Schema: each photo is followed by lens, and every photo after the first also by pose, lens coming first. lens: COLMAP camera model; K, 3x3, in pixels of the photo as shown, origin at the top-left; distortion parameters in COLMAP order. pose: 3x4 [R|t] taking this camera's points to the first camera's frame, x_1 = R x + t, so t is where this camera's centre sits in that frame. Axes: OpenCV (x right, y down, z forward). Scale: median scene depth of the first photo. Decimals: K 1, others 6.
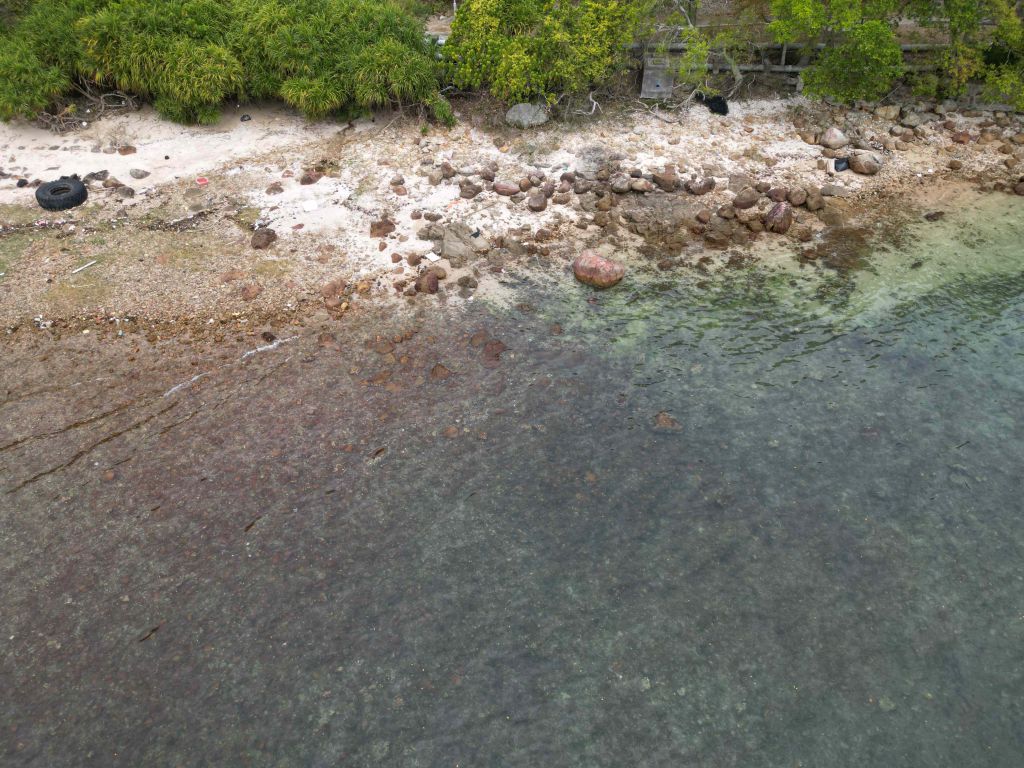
lens RADIAL K [[717.1, 0, 512.0], [0, 717.1, 384.0], [0, 0, 1]] dist [0.073074, -0.069634]
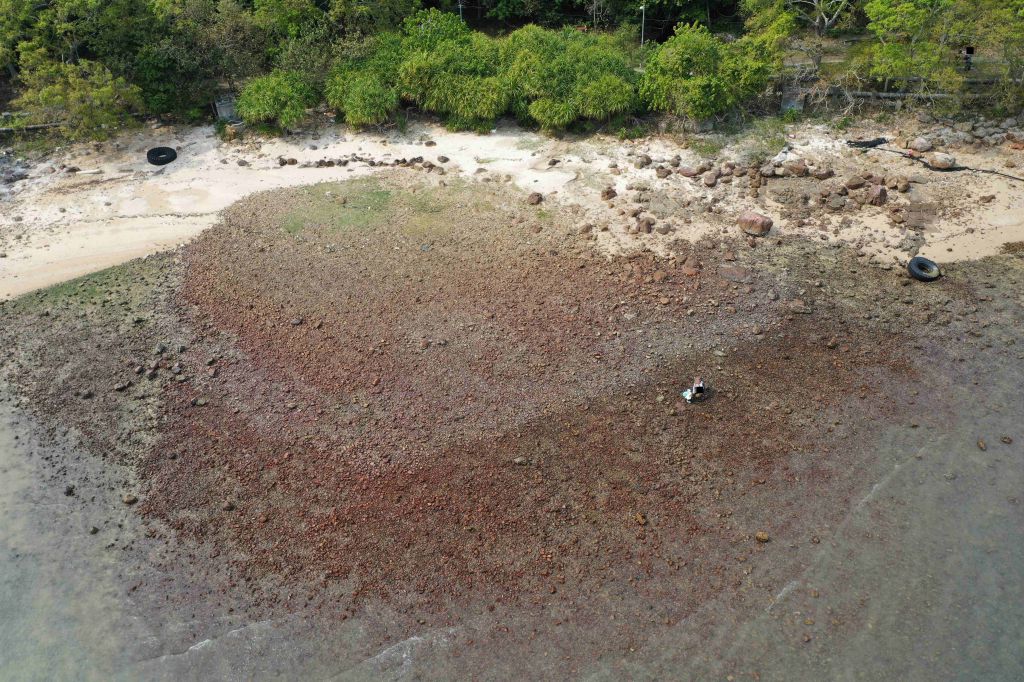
lens RADIAL K [[834.9, 0, 514.6], [0, 834.9, 307.9], [0, 0, 1]] dist [0.012675, 0.003741]
pose [[0.993789, 0.039632, -0.103984, -0.173986], [-0.051861, 0.991697, -0.117674, 0.228193], [0.098457, 0.122336, 0.987593, -0.702324]]
